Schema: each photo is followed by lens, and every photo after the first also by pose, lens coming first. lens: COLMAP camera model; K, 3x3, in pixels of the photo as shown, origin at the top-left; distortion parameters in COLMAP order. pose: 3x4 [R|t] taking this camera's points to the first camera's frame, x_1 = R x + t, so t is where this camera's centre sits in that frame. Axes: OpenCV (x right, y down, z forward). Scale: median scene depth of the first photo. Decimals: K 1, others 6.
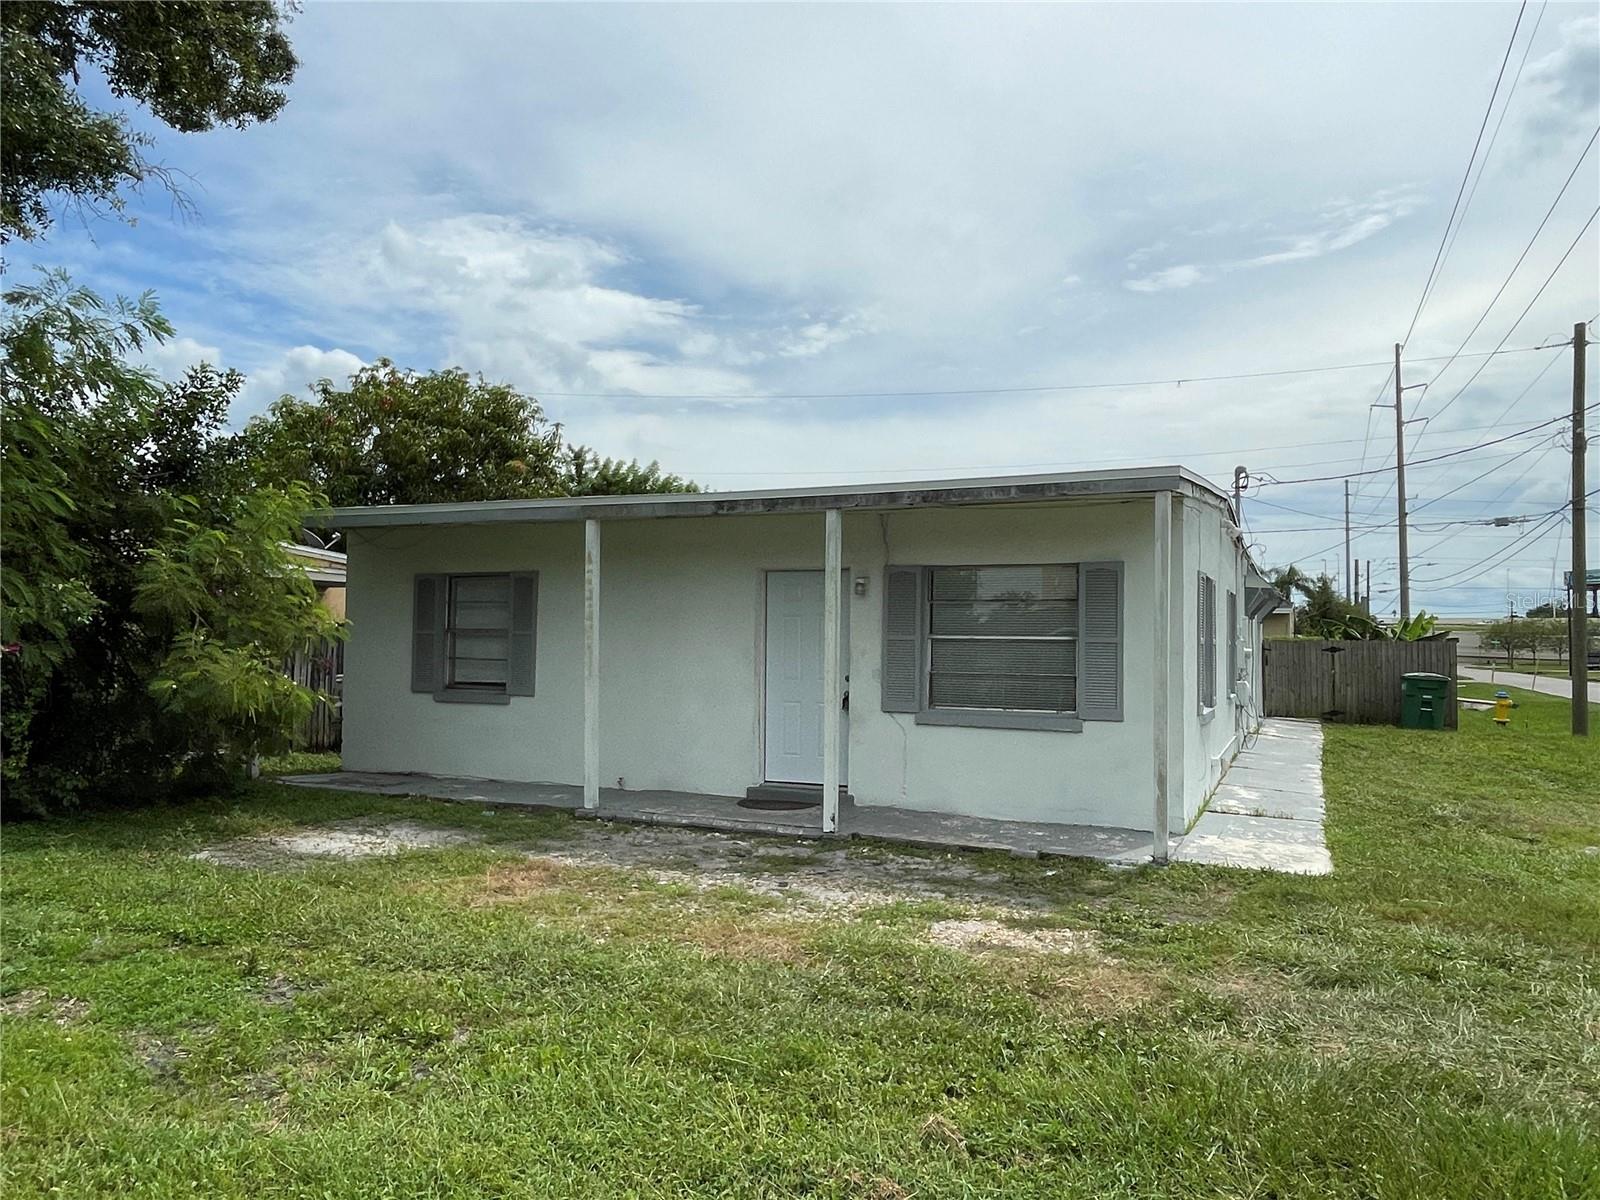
lens RADIAL K [[1045.1, 0, 798.7], [0, 1045.1, 595.6], [0, 0, 1]] dist [-0.004367, -0.003289]
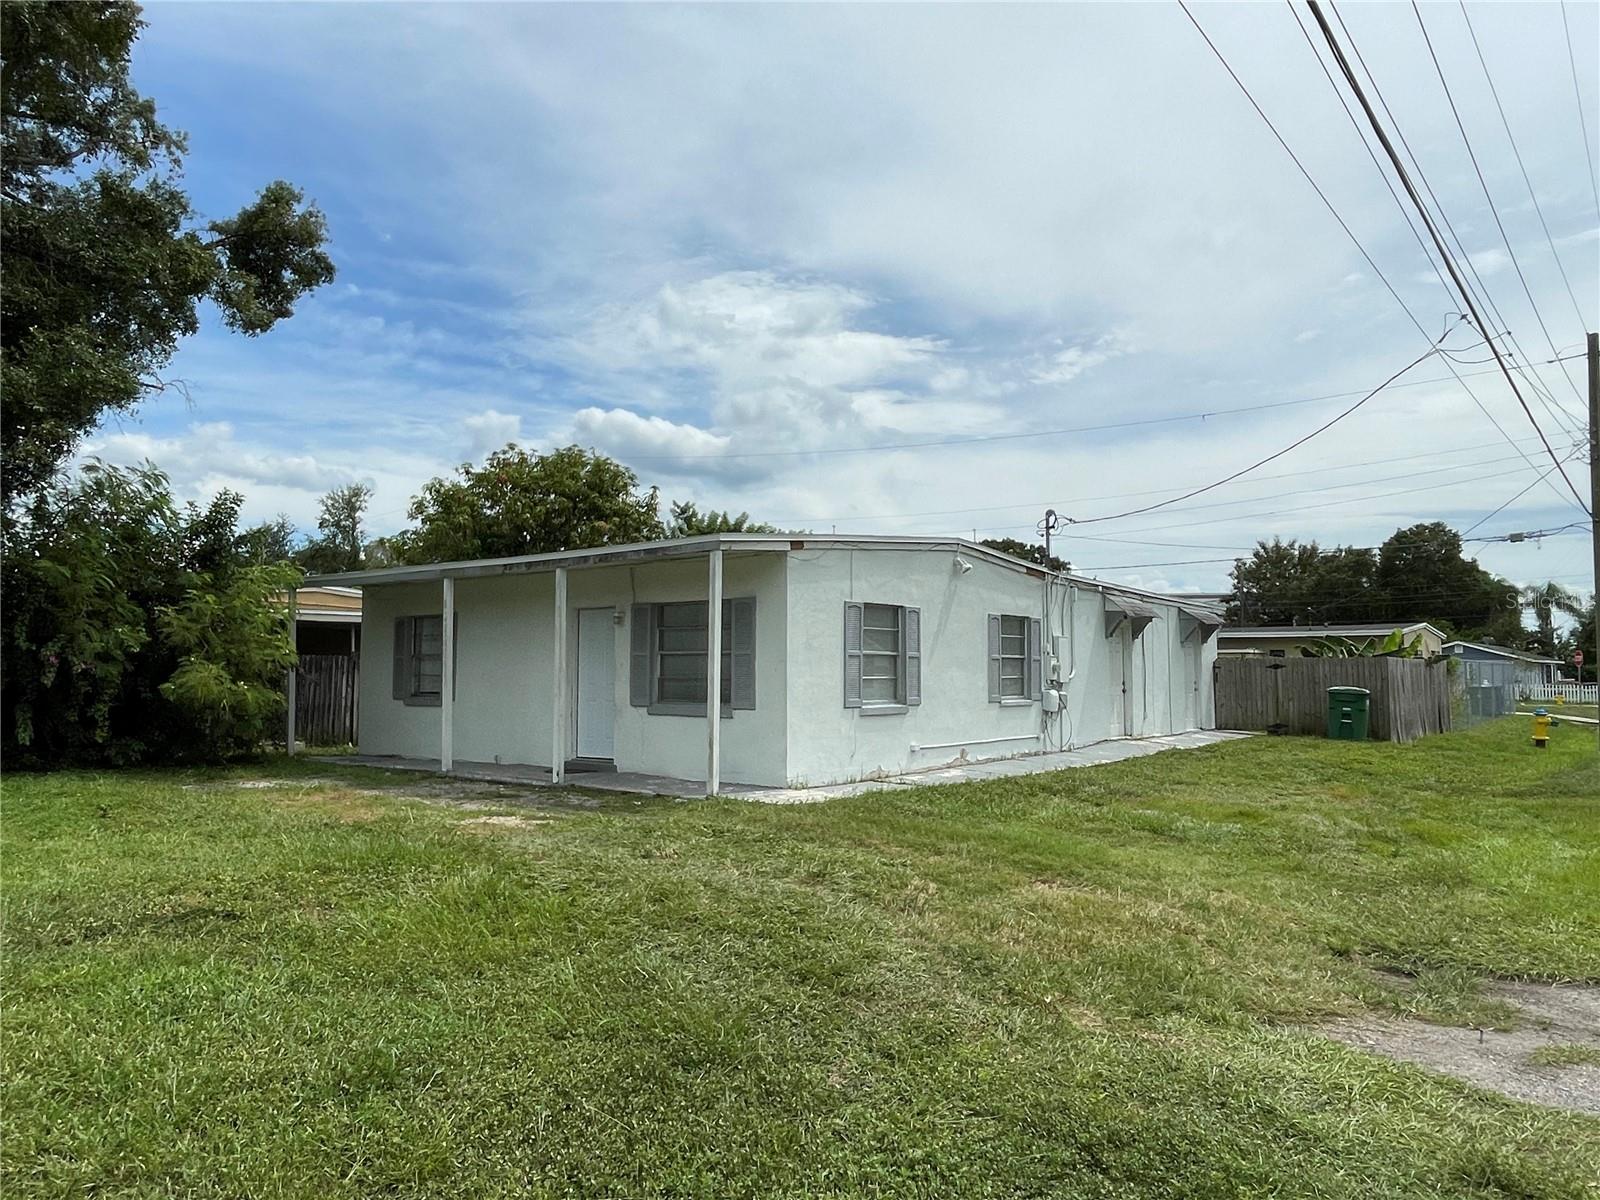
lens RADIAL K [[1045.1, 0, 798.7], [0, 1045.1, 595.6], [0, 0, 1]] dist [-0.004367, -0.003289]
pose [[0.971055, -0.029302, -0.237052, 0.493415], [0.021265, 0.999111, -0.036391, 0.013079], [0.237907, 0.030297, 0.970815, -0.256325]]
